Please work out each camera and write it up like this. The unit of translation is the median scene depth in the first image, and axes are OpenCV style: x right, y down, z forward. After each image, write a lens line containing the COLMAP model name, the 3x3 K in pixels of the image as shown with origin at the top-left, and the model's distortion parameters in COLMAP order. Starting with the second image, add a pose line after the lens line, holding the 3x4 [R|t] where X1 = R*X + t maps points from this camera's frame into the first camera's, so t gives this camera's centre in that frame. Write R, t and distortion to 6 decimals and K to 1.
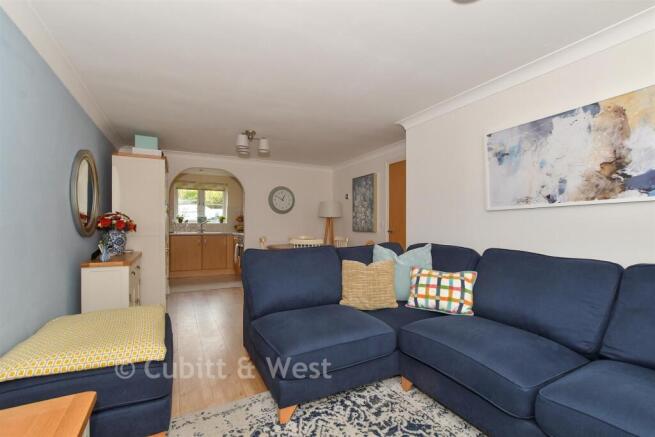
lens RADIAL K [[292.1, 0, 326.5], [0, 292.1, 214.3], [0, 0, 1]] dist [0.000374, 0.000099]
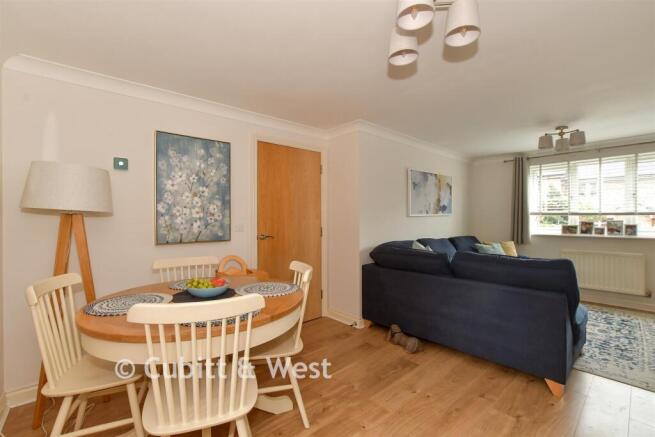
lens RADIAL K [[292.1, 0, 326.5], [0, 292.1, 214.3], [0, 0, 1]] dist [0.000374, 0.000099]
pose [[-0.243139, 0.002663, 0.969988, -0.449749], [-0.035858, 0.999288, -0.011731, 0.005609], [-0.969328, -0.037634, -0.242871, 0.912272]]
